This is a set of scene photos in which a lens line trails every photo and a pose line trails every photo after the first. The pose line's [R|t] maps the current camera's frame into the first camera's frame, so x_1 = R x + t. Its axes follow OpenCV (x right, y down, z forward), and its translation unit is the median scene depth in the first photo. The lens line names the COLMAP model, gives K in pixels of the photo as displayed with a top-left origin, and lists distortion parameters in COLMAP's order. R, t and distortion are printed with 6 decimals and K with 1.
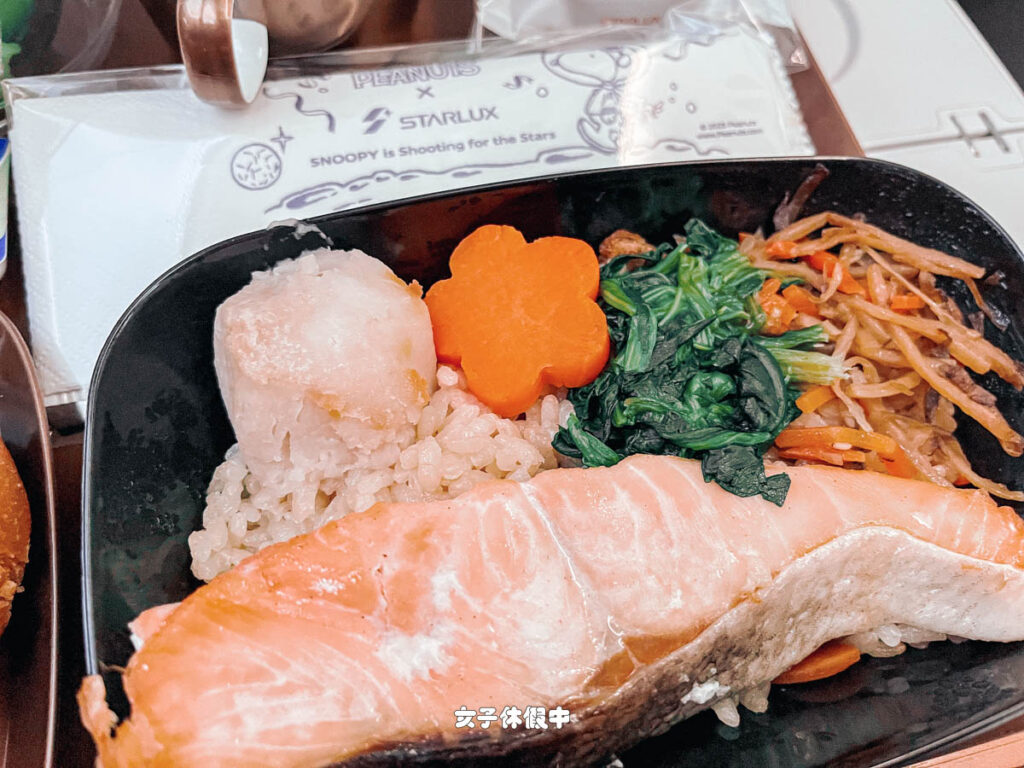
lens RADIAL K [[819.4, 0, 512.0], [0, 819.4, 384.0], [0, 0, 1]] dist [0.010521, -0.072750]
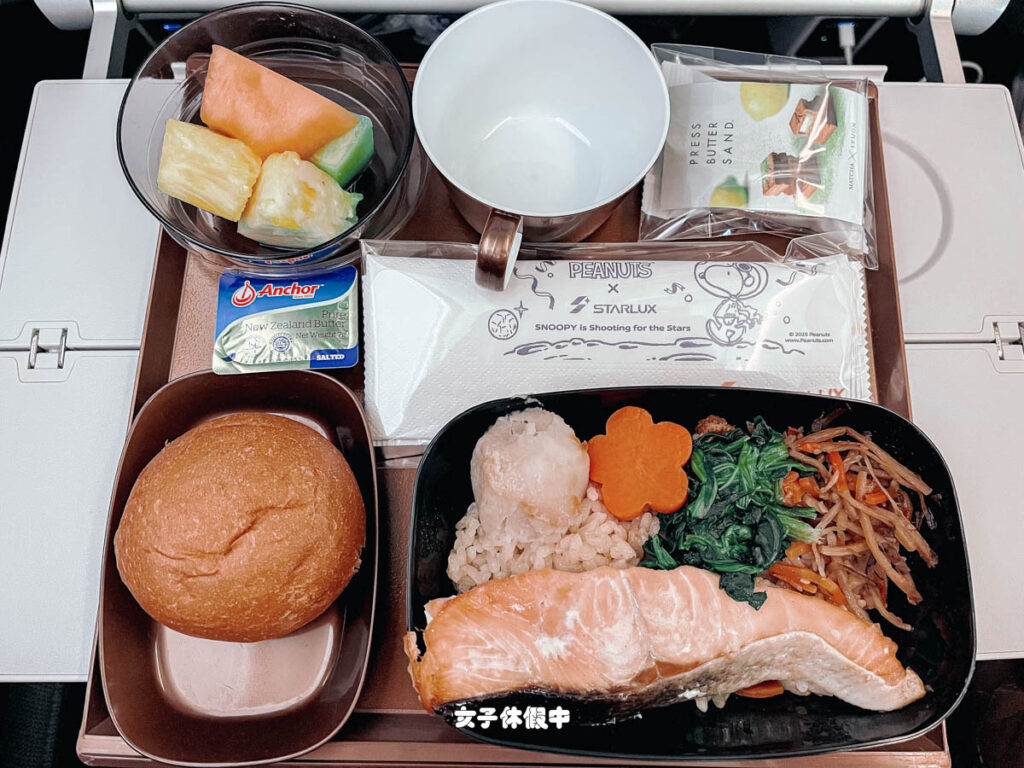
lens RADIAL K [[819.4, 0, 512.0], [0, 819.4, 384.0], [0, 0, 1]] dist [0.010521, -0.072750]
pose [[0.971446, 0.203383, -0.122180, -0.084785], [-0.175681, 0.962713, 0.205720, -0.607834], [0.159464, -0.178381, 0.970954, -0.766794]]
